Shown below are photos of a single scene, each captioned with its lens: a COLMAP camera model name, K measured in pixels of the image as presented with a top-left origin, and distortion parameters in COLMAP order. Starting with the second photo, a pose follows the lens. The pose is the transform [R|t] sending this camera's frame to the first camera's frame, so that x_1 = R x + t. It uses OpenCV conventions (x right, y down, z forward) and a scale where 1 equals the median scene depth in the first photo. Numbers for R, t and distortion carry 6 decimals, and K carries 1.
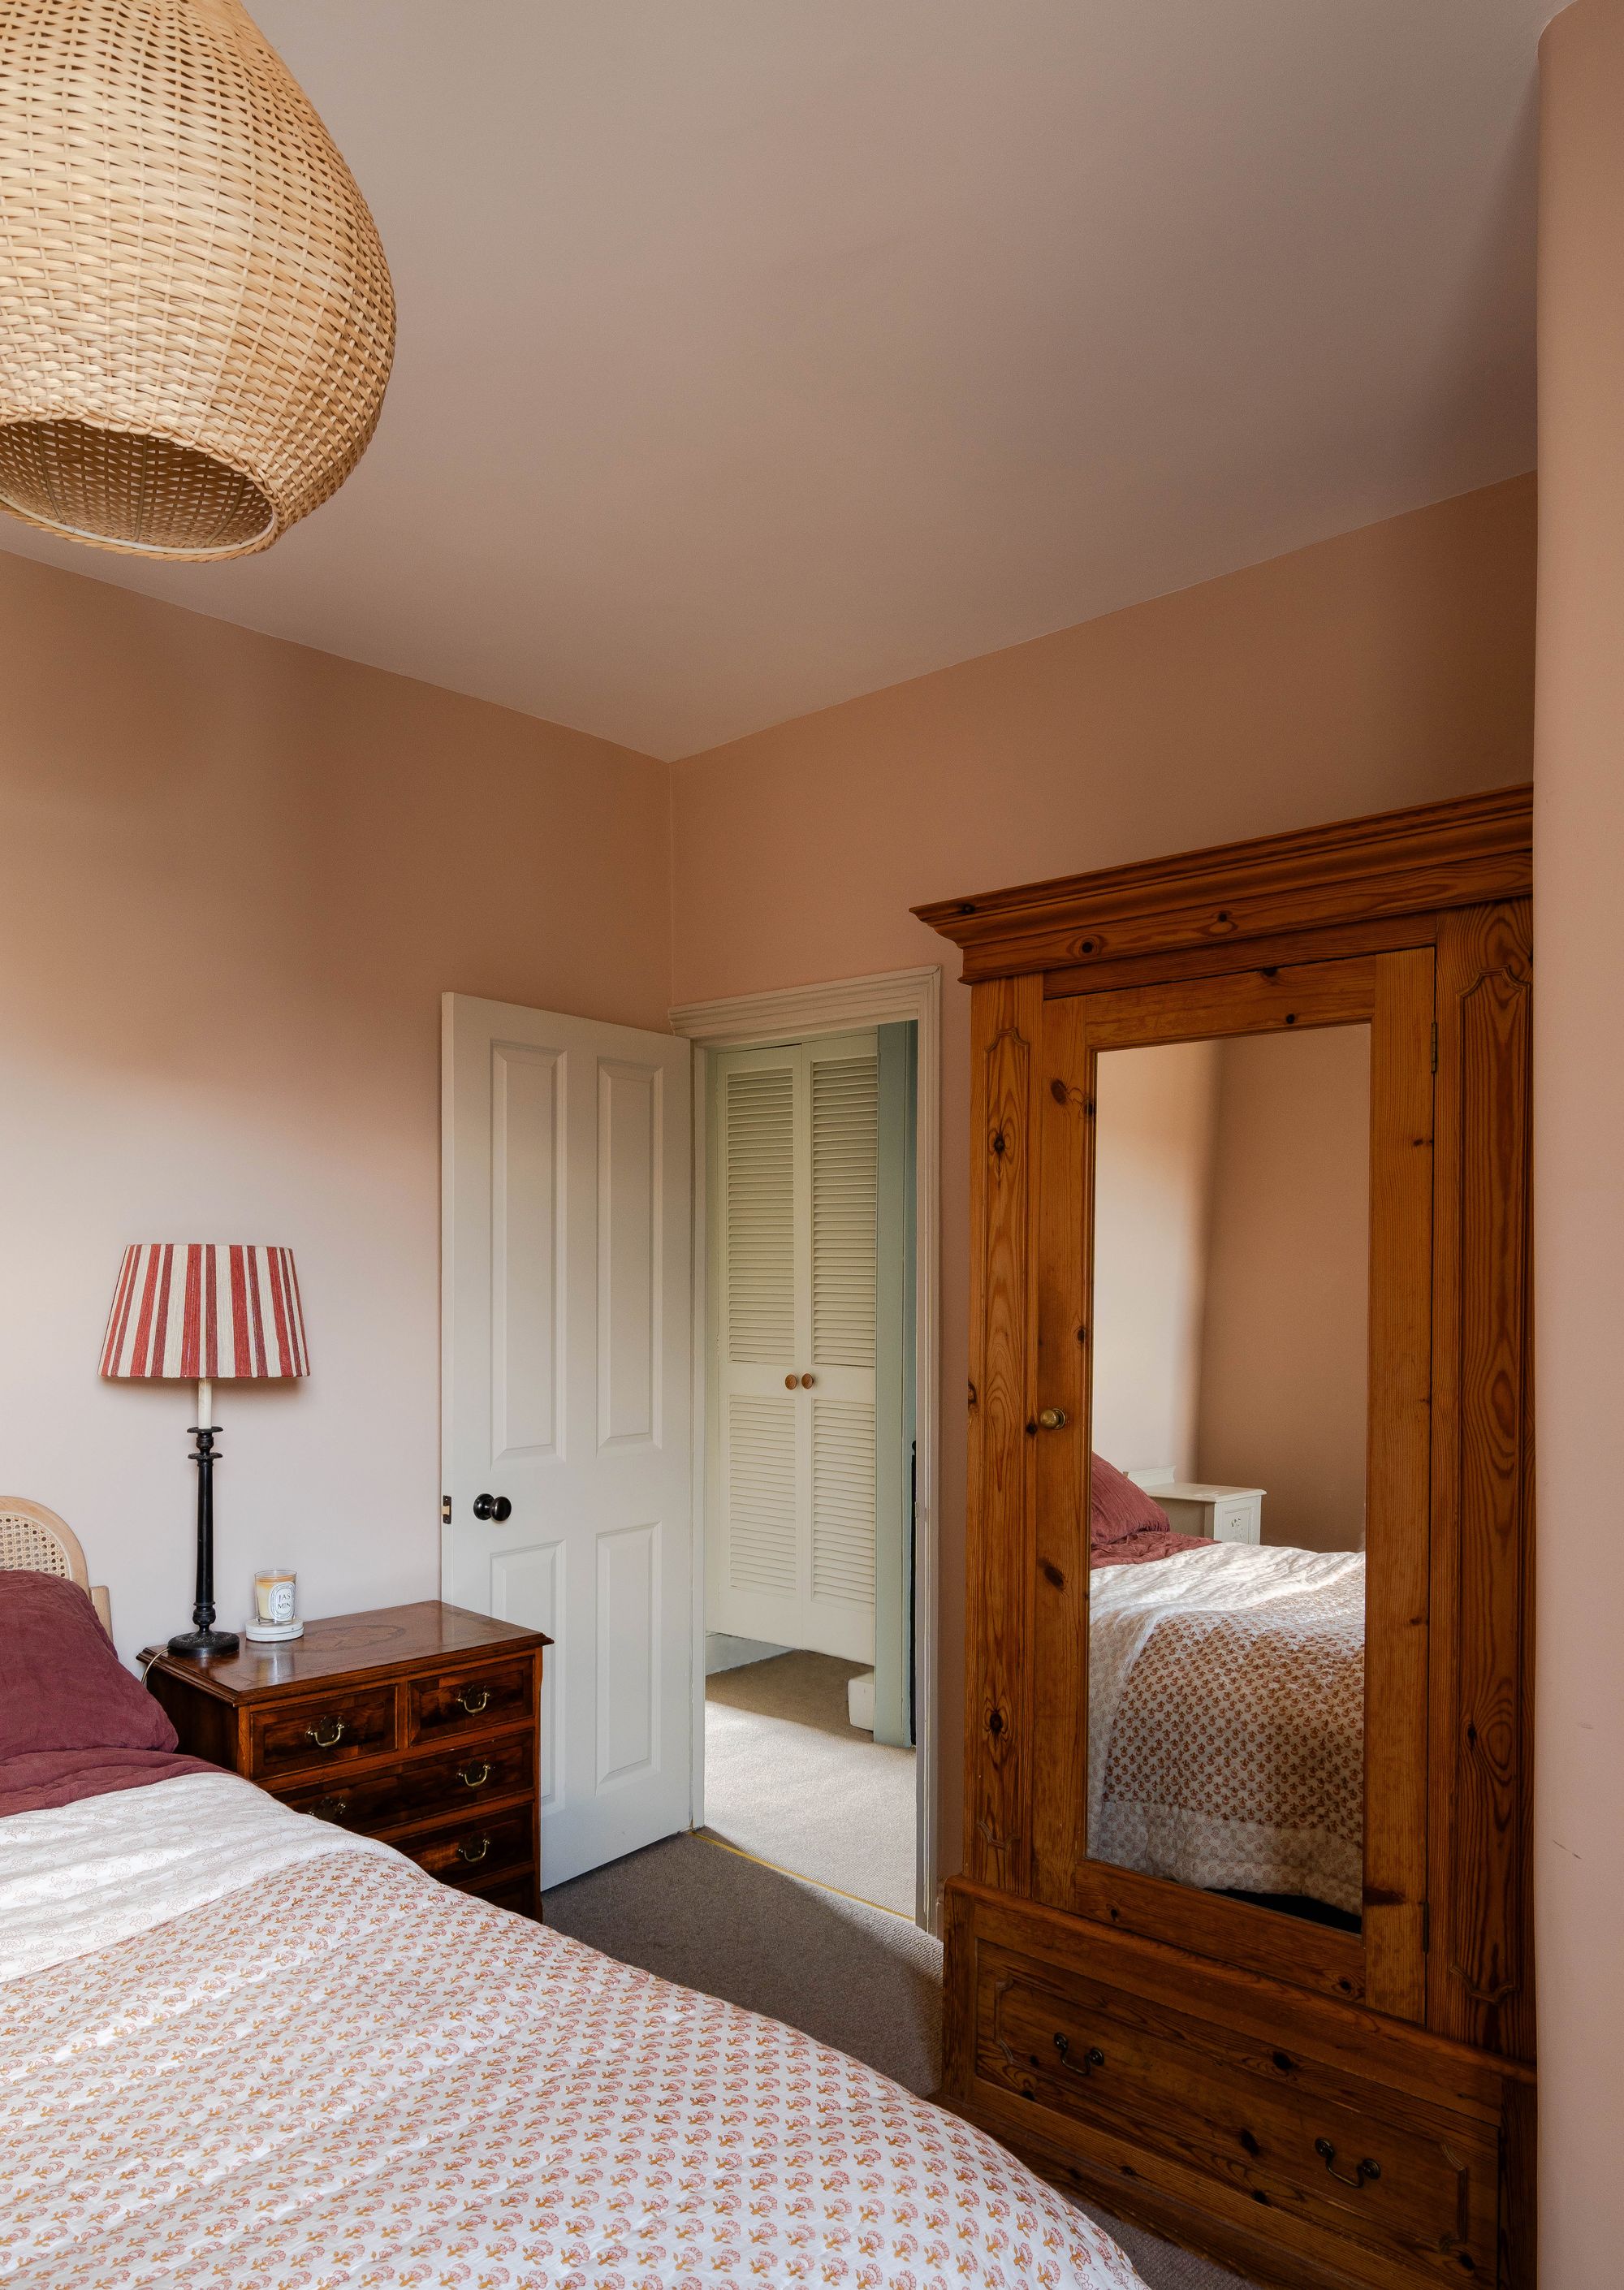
lens RADIAL K [[1549.7, 0, 809.2], [0, 1549.7, 1320.0], [0, 0, 1]] dist [-0.000917, 0.000592]
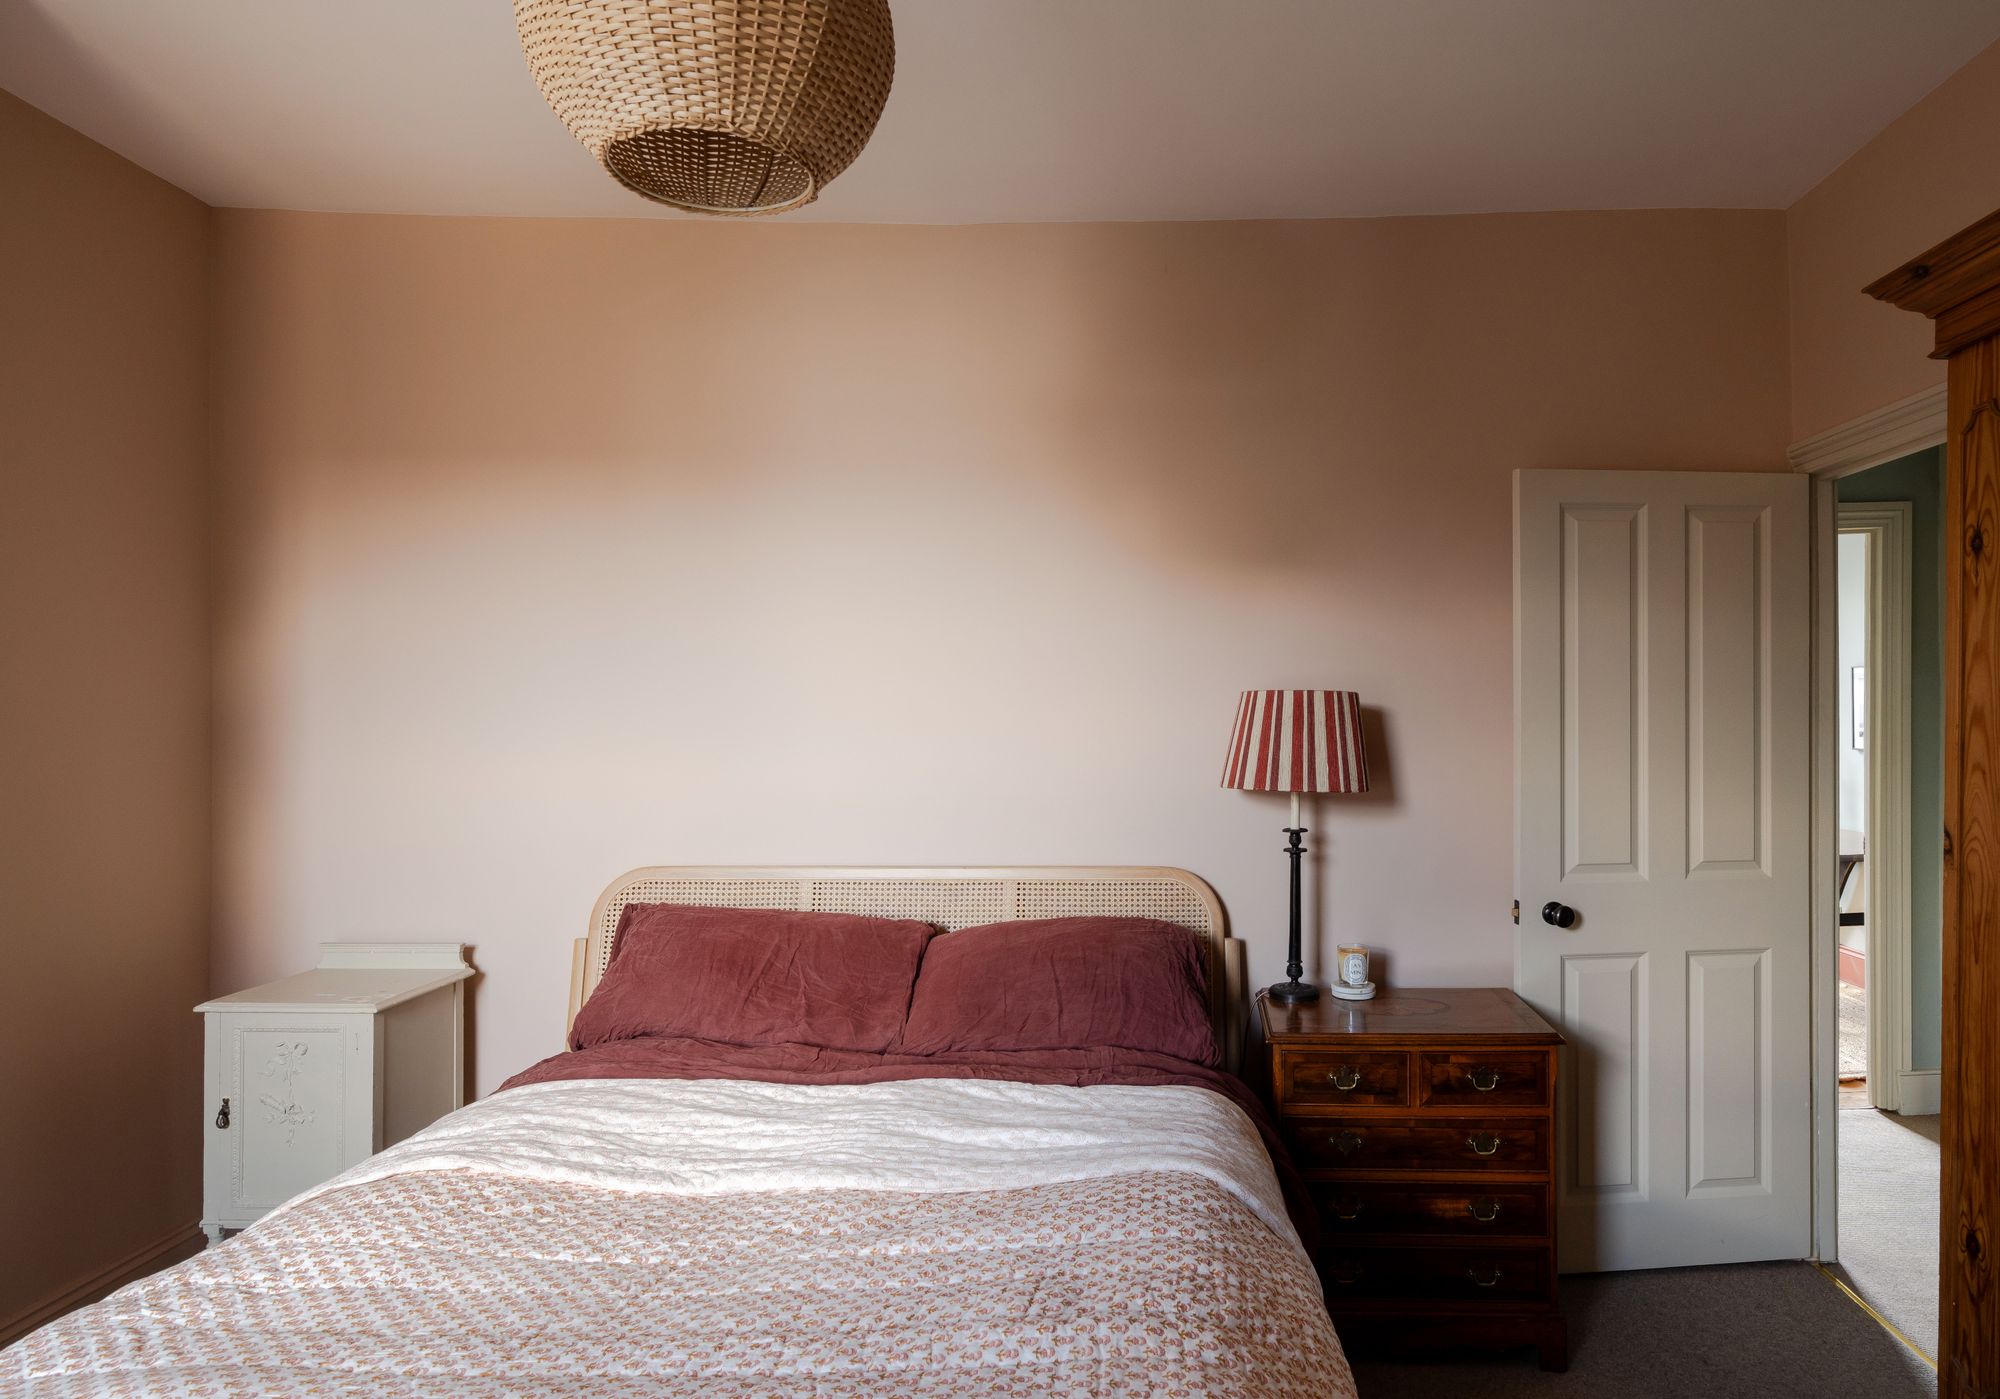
lens RADIAL K [[1157.6, 0, 1118.0], [0, 1157.6, 729.9], [0, 0, 1]] dist [-0.005855, 0.002741]
pose [[0.672192, -0.002526, -0.740373, 0.272066], [-0.009127, 0.999890, -0.011697, -0.002247], [0.740321, 0.014620, 0.672095, 0.249947]]
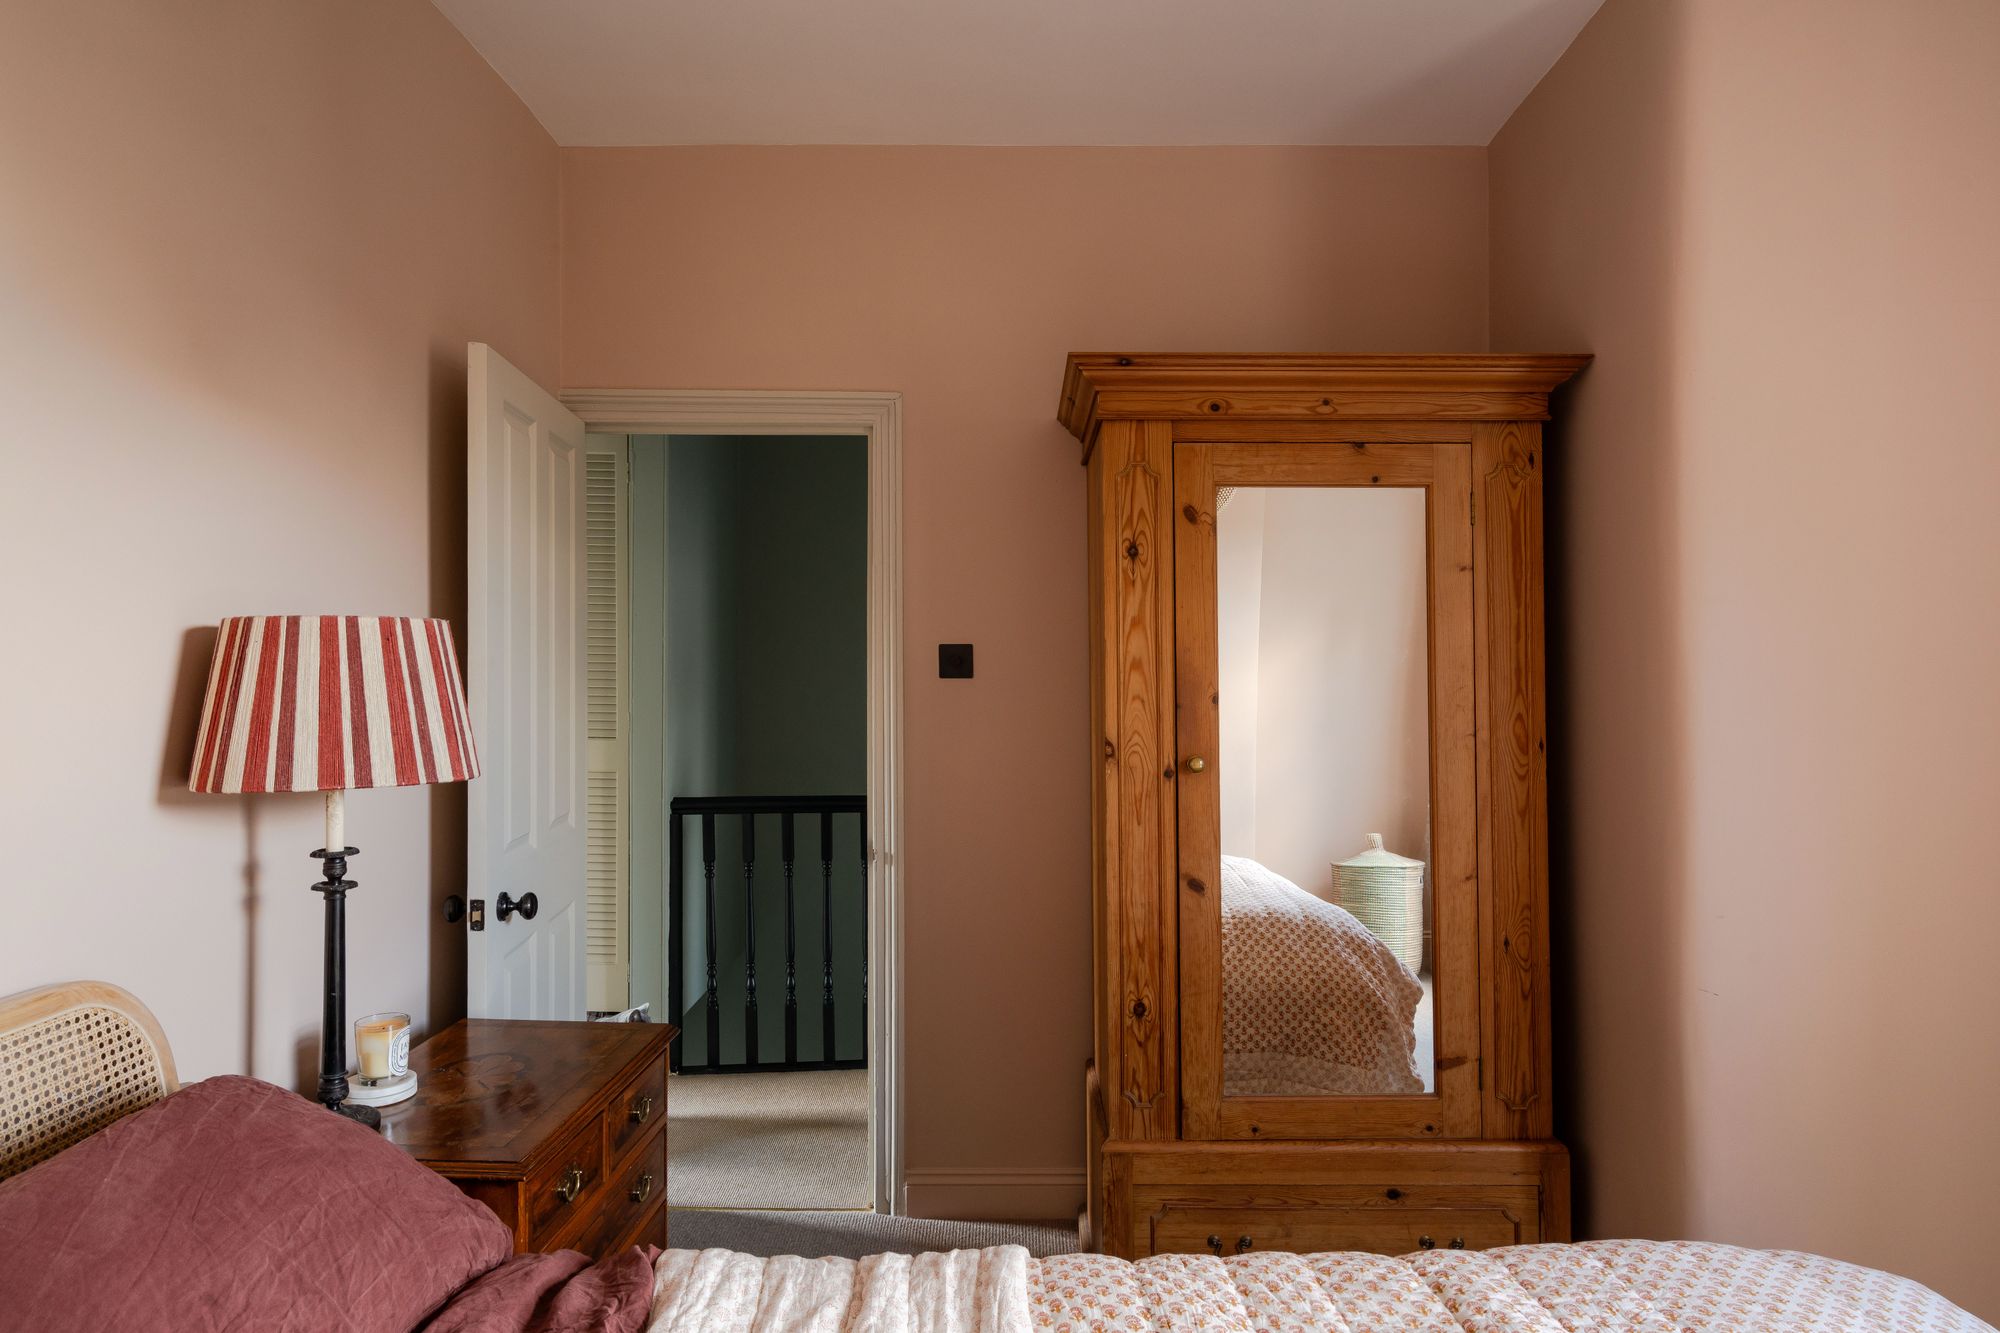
lens RADIAL K [[1188.0, 0, 1000.0], [0, 1188.0, 666.5], [0, 0, 1]] dist [-0.003794, 0.000615]
pose [[0.734307, -0.010281, 0.678739, -0.619982], [0.020858, 0.999755, -0.007422, -0.014280], [-0.678497, 0.019607, 0.734342, 0.364834]]
